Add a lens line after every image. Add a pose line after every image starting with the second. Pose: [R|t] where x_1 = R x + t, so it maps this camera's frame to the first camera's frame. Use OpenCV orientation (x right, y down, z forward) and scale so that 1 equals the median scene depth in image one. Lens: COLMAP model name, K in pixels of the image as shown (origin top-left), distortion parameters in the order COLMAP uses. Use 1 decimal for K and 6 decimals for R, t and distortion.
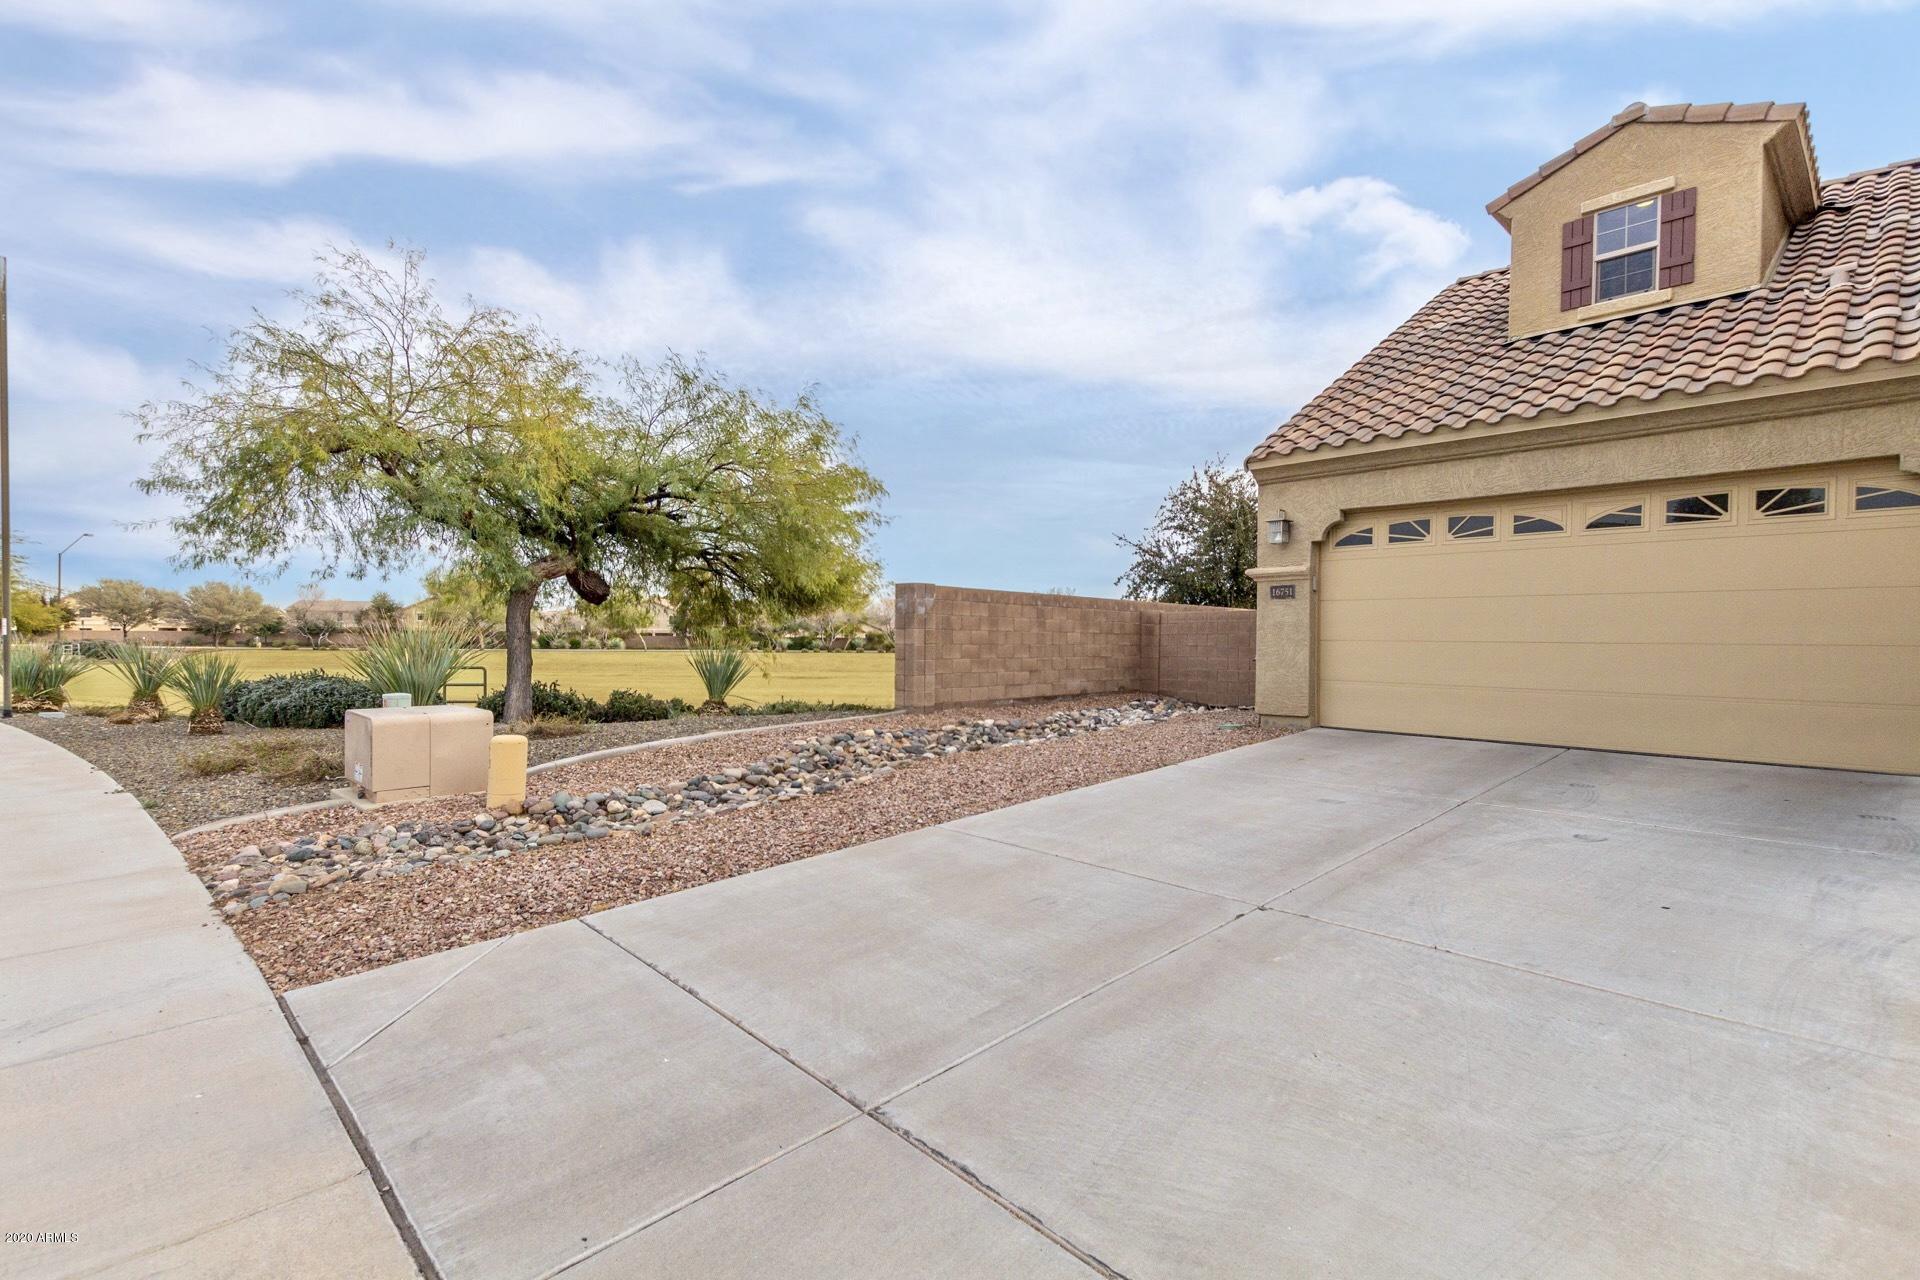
lens RADIAL K [[858.2, 0, 962.0], [0, 858.2, 652.7], [0, 0, 1]] dist [0.003442, 0.000333]
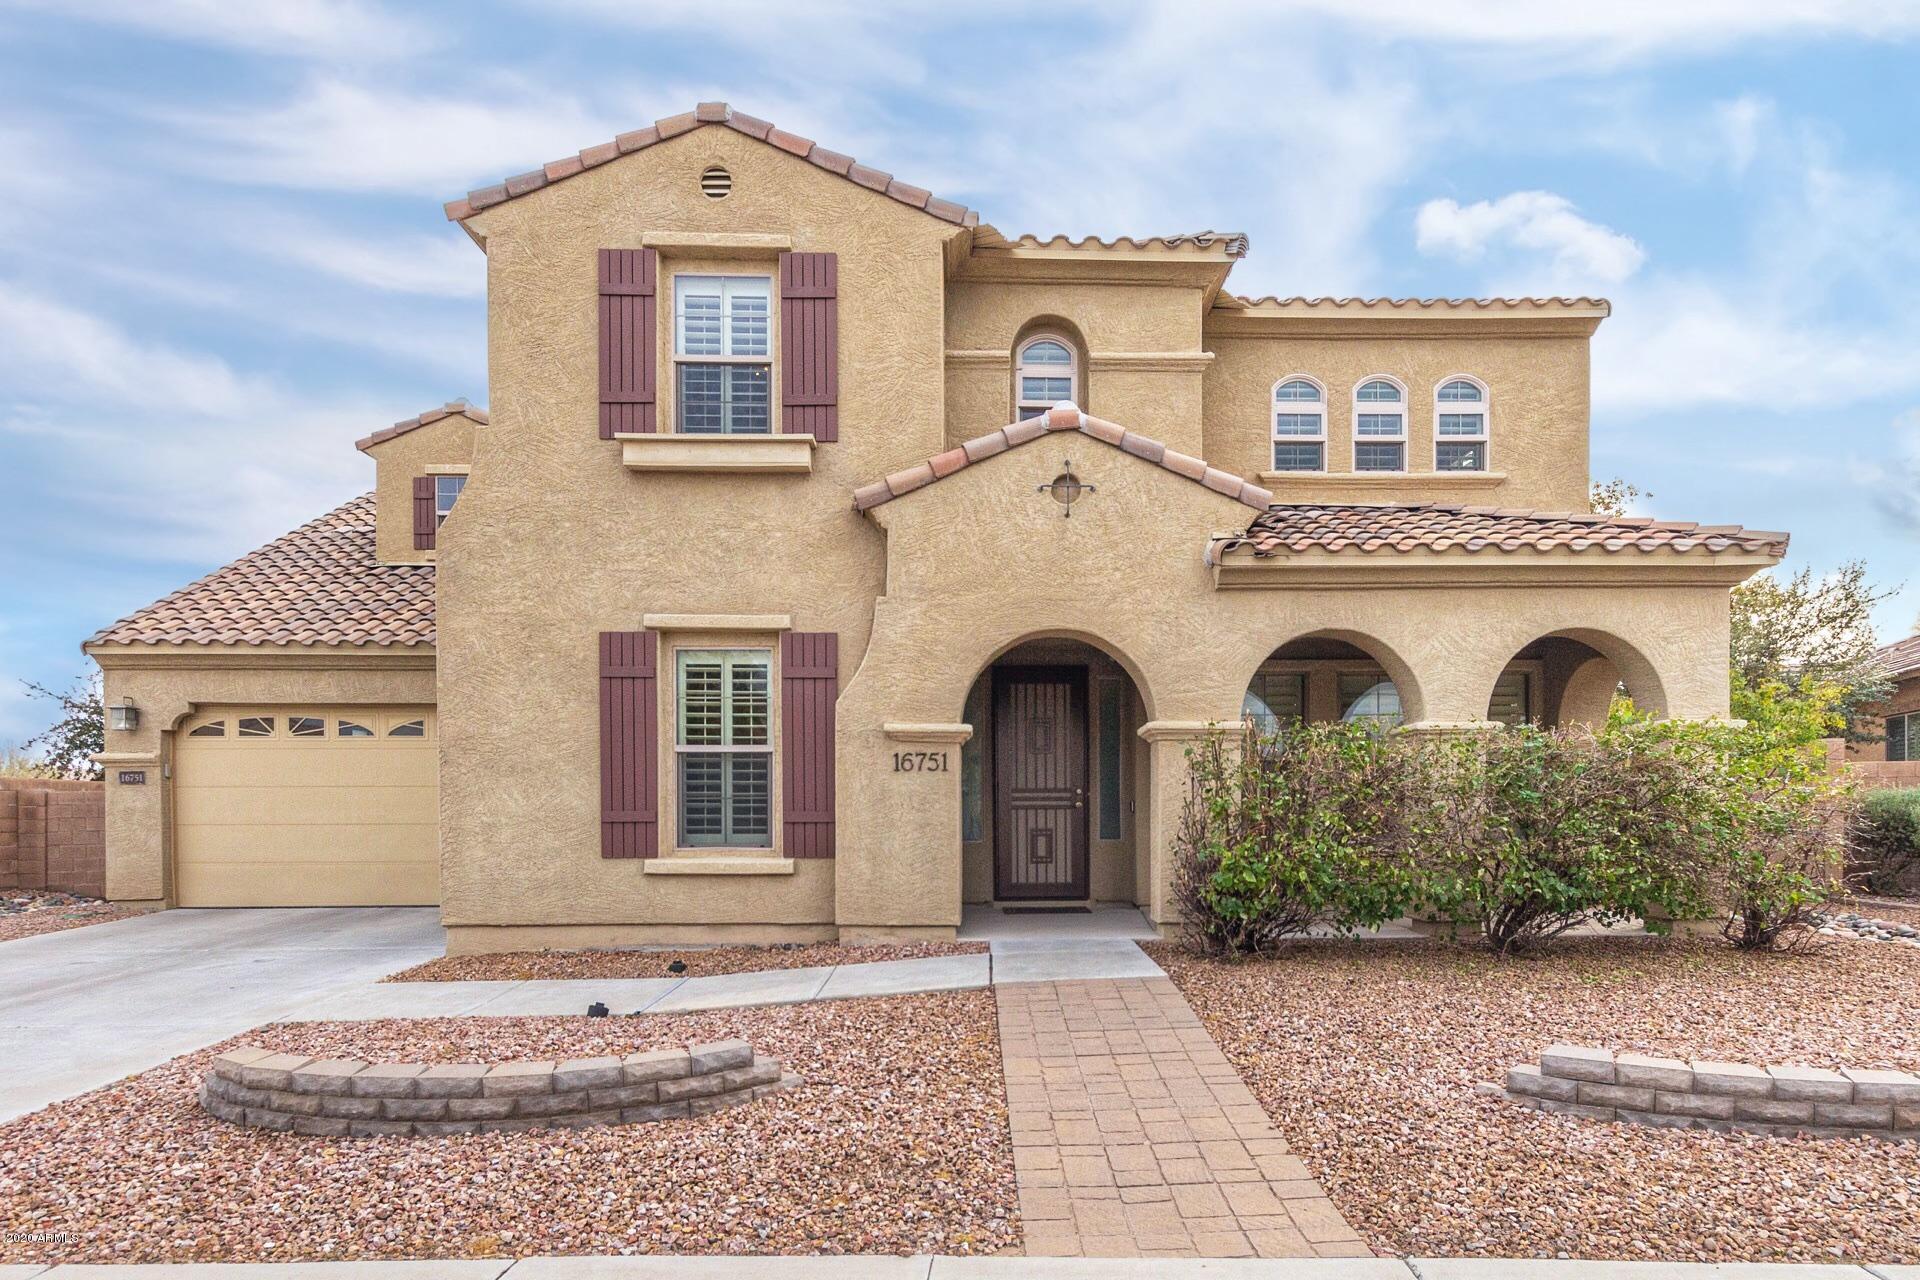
lens RADIAL K [[1055.2, 0, 960.7], [0, 1055.2, 822.9], [0, 0, 1]] dist [0.005752, 0.001027]
pose [[0.666741, -0.018464, 0.745061, 0.098252], [0.024556, 0.999695, 0.002800, 0.002872], [-0.744885, 0.016429, 0.666991, -0.587166]]
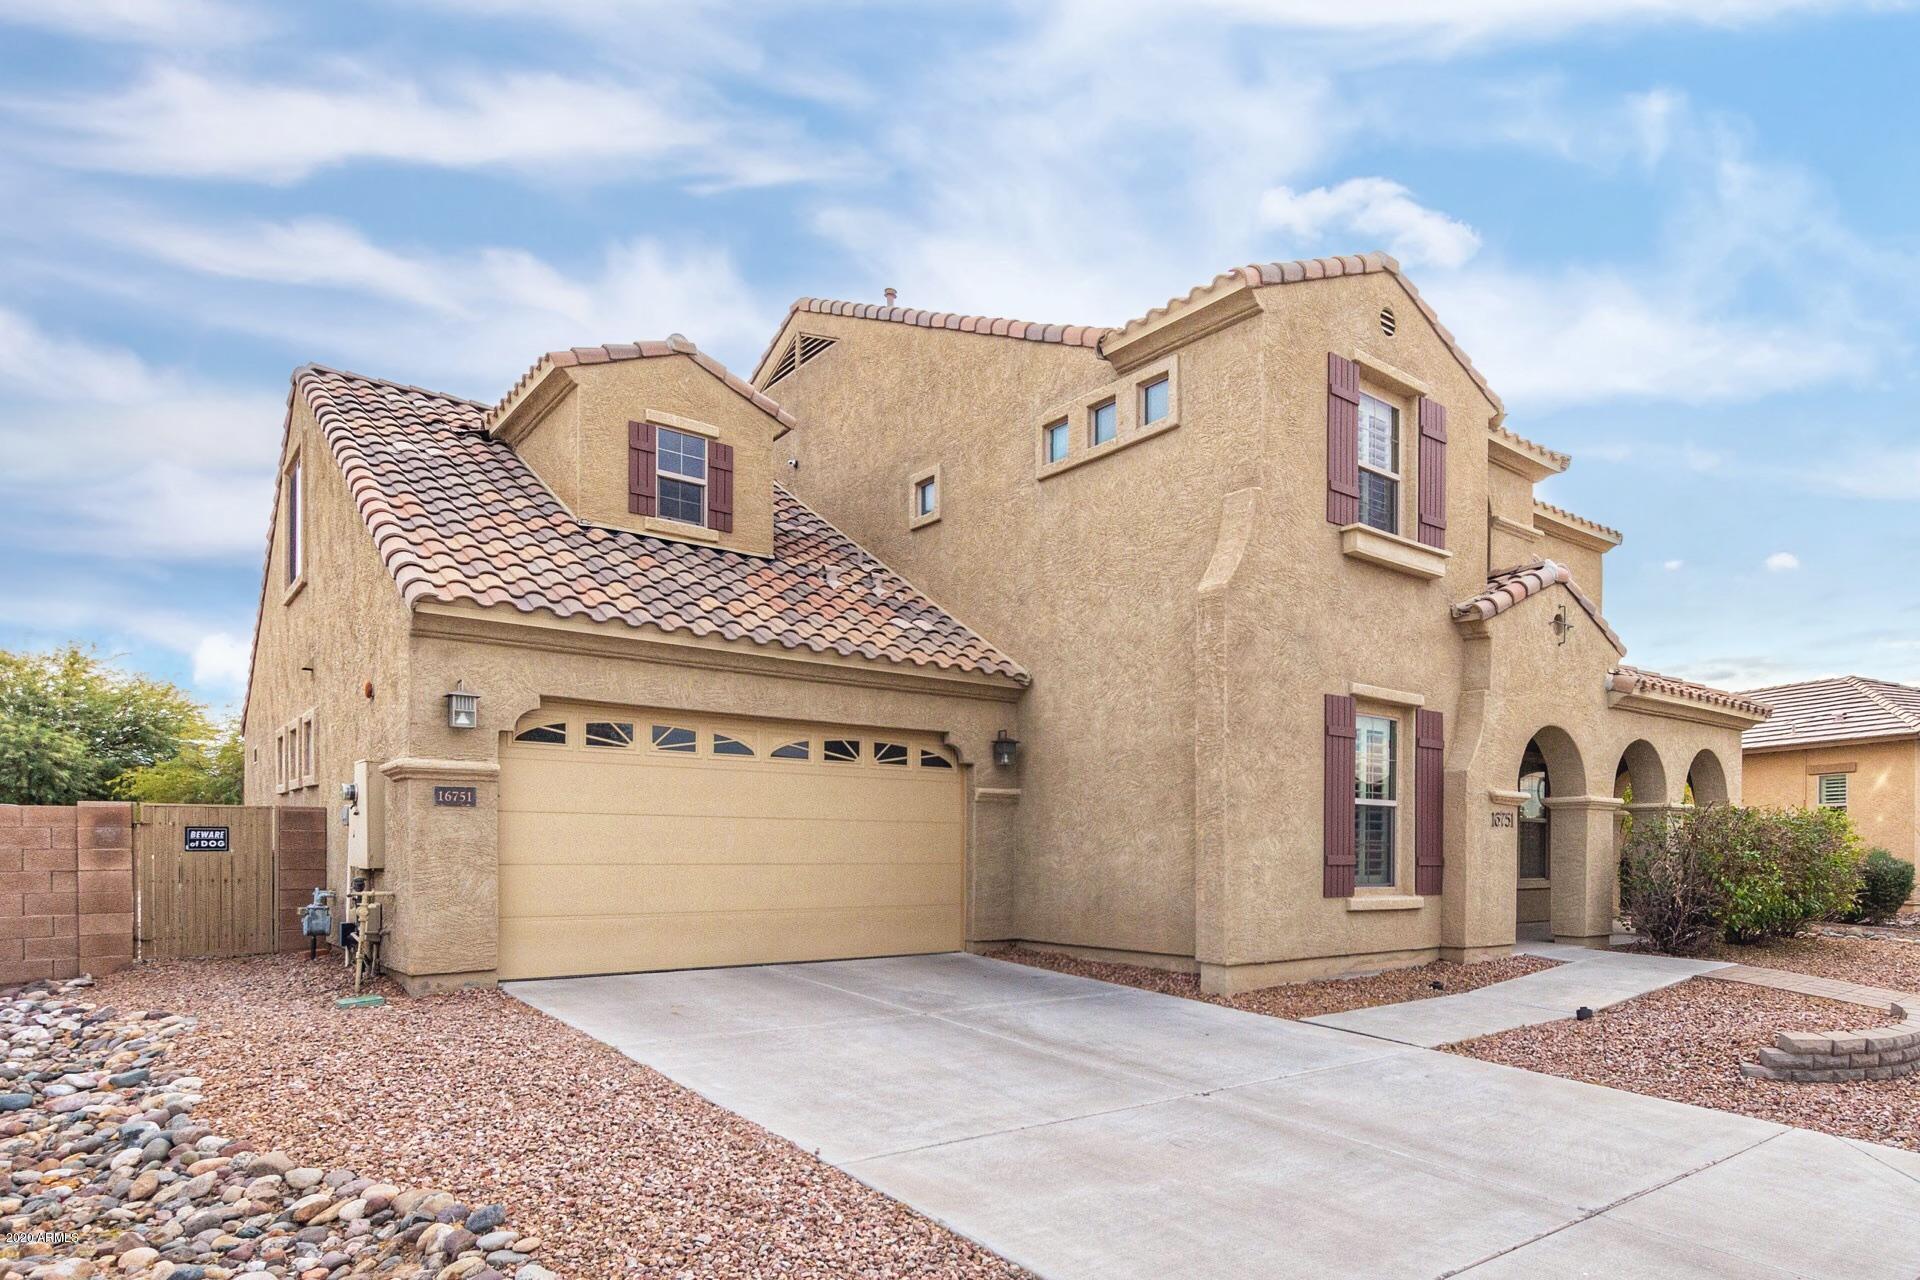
lens RADIAL K [[1124.9, 0, 1079.2], [0, 1124.9, 852.3], [0, 0, 1]] dist [0.002113, 0.000747]
pose [[0.059157, -0.009416, 0.998204, -0.541422], [0.012237, 0.999887, 0.008706, -0.028375], [-0.998174, 0.011700, 0.059266, 0.459551]]
